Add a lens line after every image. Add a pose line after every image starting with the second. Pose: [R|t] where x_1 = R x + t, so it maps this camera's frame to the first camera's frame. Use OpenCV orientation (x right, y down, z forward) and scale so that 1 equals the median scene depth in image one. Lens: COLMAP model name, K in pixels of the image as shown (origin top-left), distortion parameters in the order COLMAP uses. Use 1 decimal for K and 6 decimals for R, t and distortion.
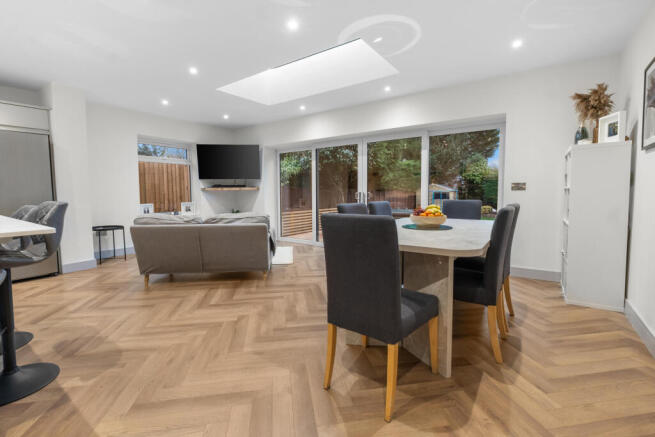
lens RADIAL K [[298.4, 0, 327.5], [0, 298.4, 218.5], [0, 0, 1]] dist [0.000750, 0.000204]
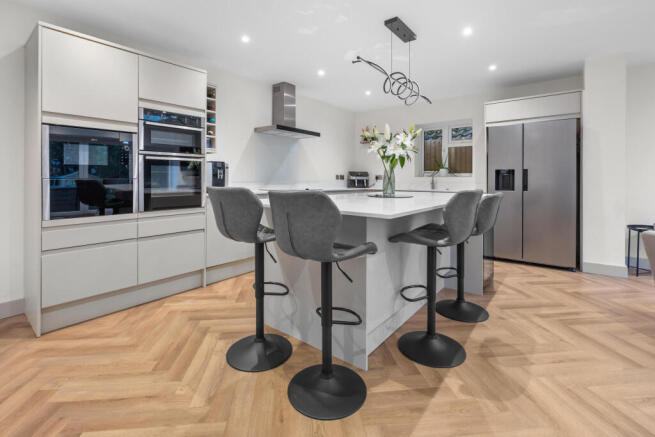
lens RADIAL K [[306.5, 0, 325.7], [0, 306.5, 177.9], [0, 0, 1]] dist [0.000533, 0.000156]
pose [[-0.052924, 0.006007, -0.998580, 0.069743], [-0.096076, 0.995312, 0.011079, -0.035325], [0.993966, 0.096526, -0.052099, 0.337063]]
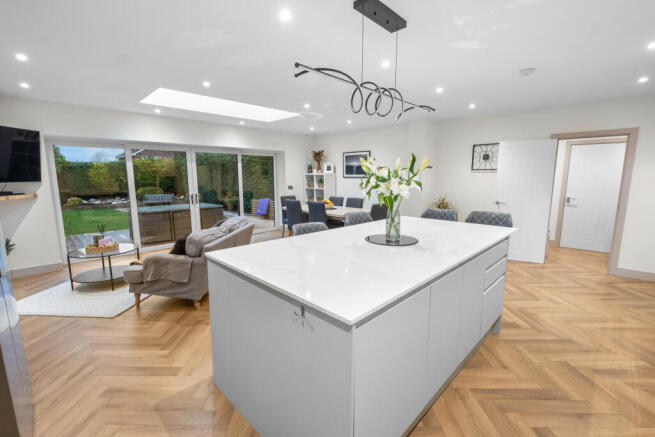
lens RADIAL K [[289.0, 0, 321.4], [0, 289.0, 215.8], [0, 0, 1]] dist [-0.001433, -0.000193]
pose [[0.164762, -0.131138, 0.977577, -1.577950], [0.089237, 0.989039, 0.117635, -0.152953], [-0.982288, 0.067854, 0.174658, 0.526984]]
